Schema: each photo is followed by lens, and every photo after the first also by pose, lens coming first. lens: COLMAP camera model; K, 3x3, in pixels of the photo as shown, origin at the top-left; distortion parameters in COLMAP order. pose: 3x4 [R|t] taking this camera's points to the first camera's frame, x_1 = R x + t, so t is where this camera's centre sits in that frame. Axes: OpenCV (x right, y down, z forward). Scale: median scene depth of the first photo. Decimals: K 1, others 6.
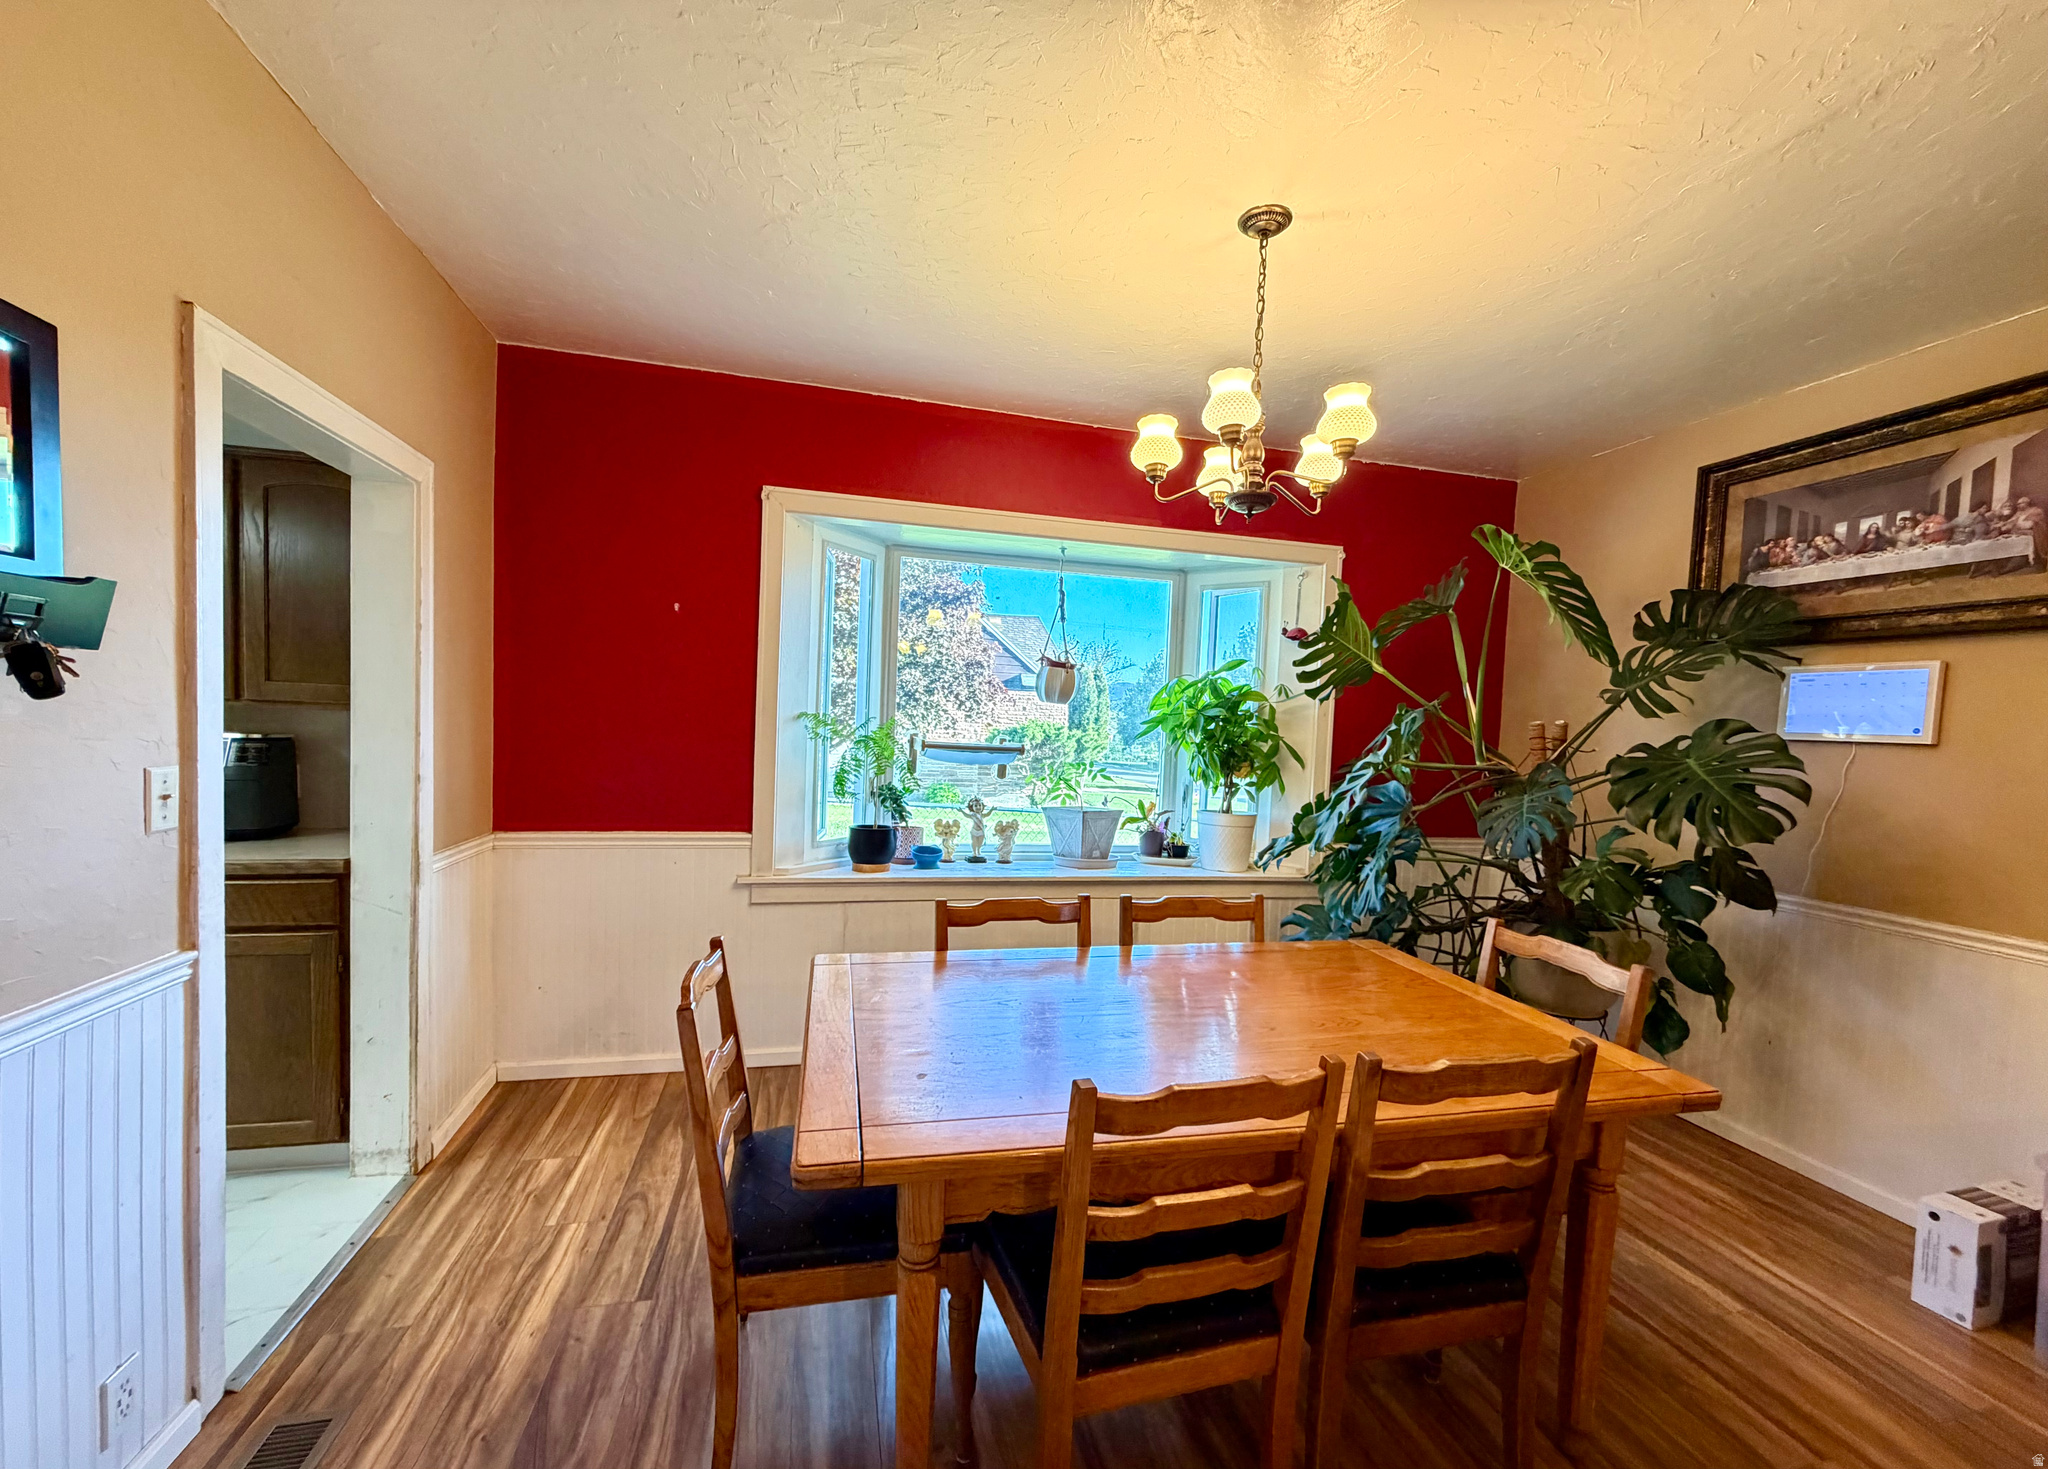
lens RADIAL K [[822.1, 0, 1021.5], [0, 822.1, 749.4], [0, 0, 1]] dist [0.012774, 0.000266]
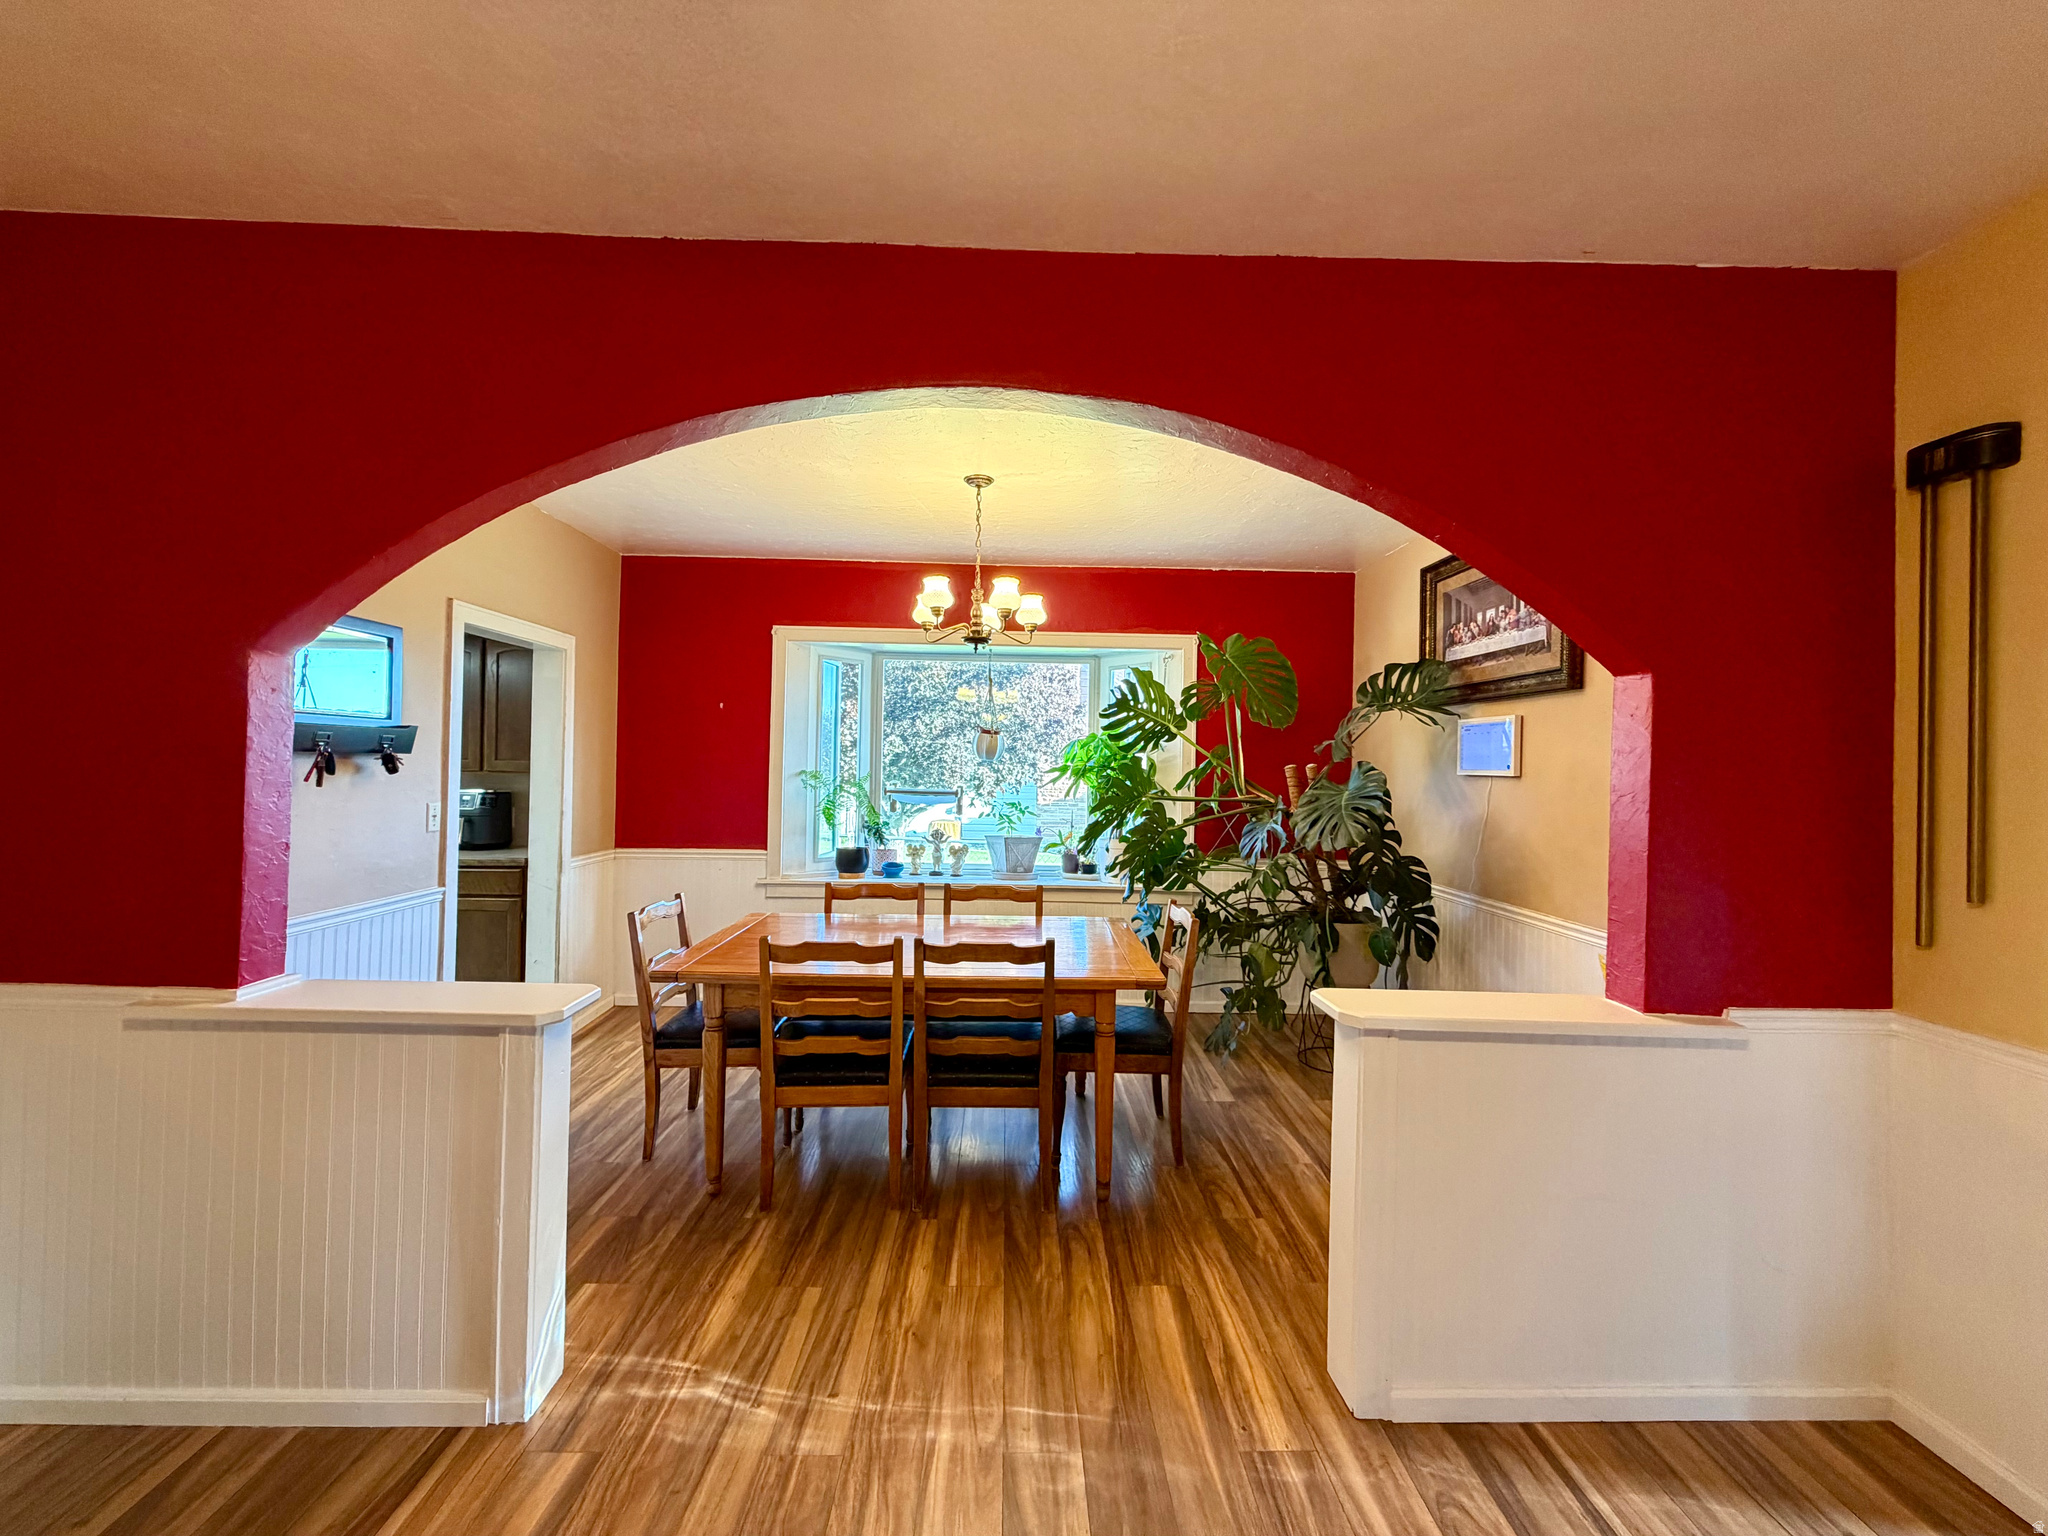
lens RADIAL K [[807.5, 0, 1025.7], [0, 807.5, 762.4], [0, 0, 1]] dist [-0.003223, -0.000507]
pose [[0.976167, -0.025601, -0.215503, 0.536865], [0.015019, 0.998606, -0.050598, 0.024343], [0.216498, 0.046155, 0.975191, -0.418091]]
